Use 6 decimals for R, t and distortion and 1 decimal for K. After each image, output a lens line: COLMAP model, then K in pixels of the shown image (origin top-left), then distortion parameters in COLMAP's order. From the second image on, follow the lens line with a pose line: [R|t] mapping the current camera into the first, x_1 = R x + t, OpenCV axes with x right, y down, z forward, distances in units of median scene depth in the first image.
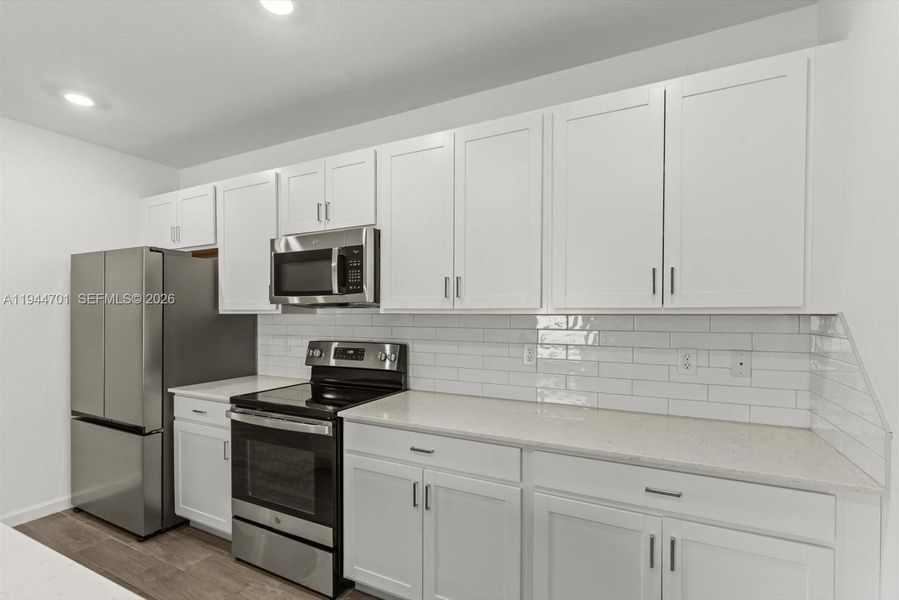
lens RADIAL K [[415.0, 0, 450.4], [0, 415.0, 316.3], [0, 0, 1]] dist [-0.000192, -0.000076]
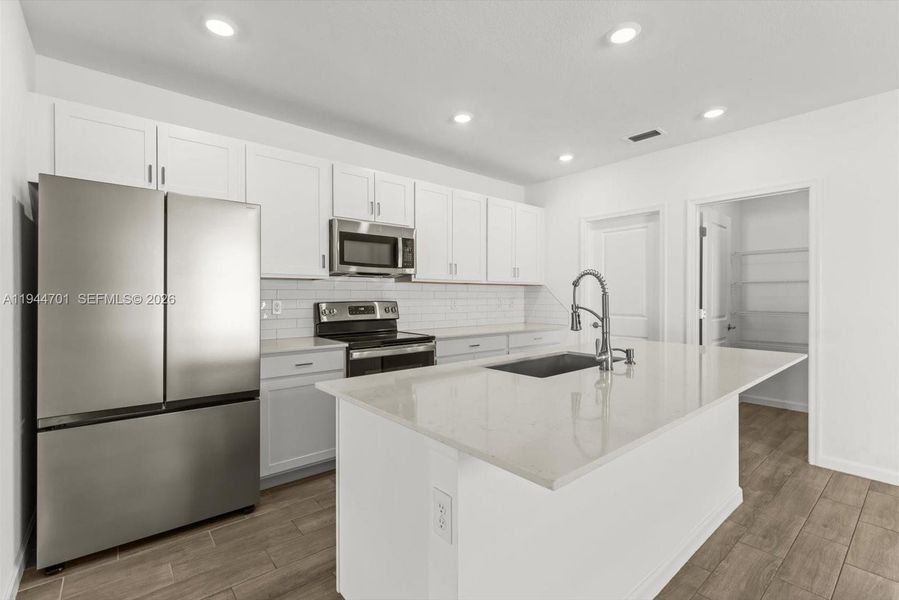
lens RADIAL K [[405.4, 0, 449.5], [0, 405.4, 300.0], [0, 0, 1]] dist [0.000794, 0.000361]
pose [[0.390879, -0.010292, 0.920385, -1.519950], [0.008914, 0.999933, 0.007396, 0.054947], [-0.920399, 0.005313, 0.390944, 0.229892]]
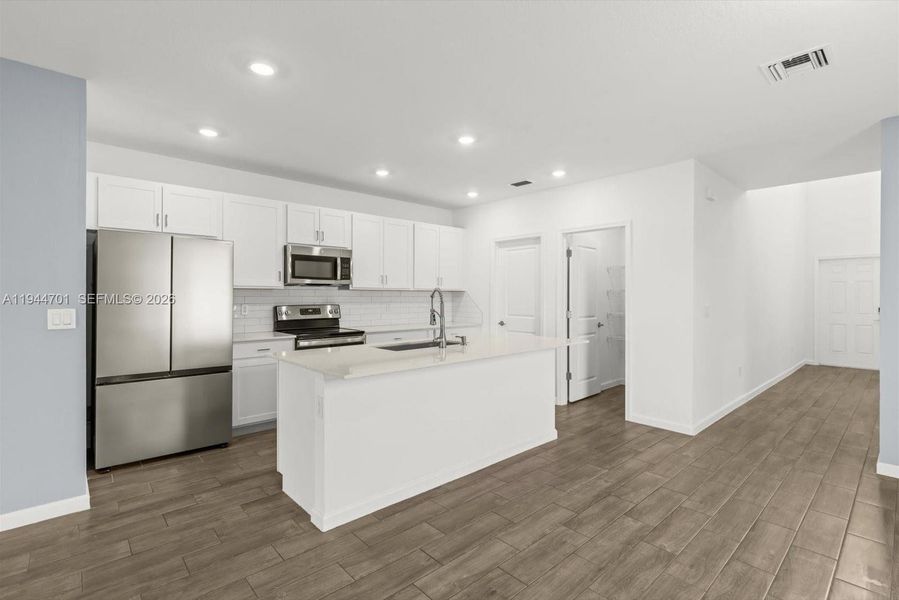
lens RADIAL K [[423.0, 0, 449.5], [0, 423.0, 300.0], [0, 0, 1]] dist [-0.000050, 0.000231]
pose [[0.352479, -0.010369, 0.935762, -1.959368], [0.005649, 0.999944, 0.008952, 0.030289], [-0.935803, 0.002131, 0.352518, -0.246815]]
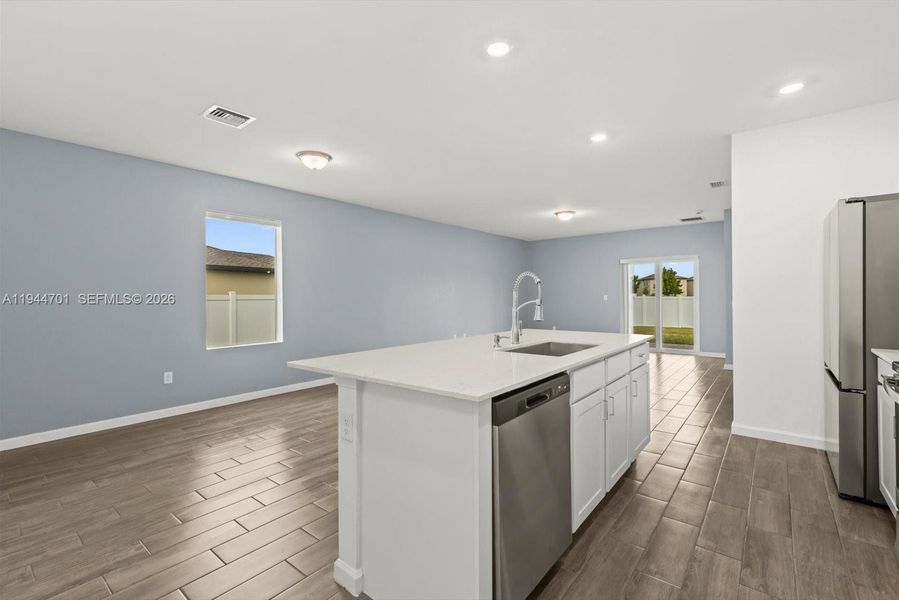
lens RADIAL K [[423.0, 0, 449.5], [0, 423.0, 300.0], [0, 0, 1]] dist [-0.000050, 0.000231]
pose [[-0.269241, -0.008248, -0.963038, 0.497108], [-0.006424, 0.999956, -0.006768, 0.084282], [0.963052, 0.004364, -0.269282, 0.377268]]
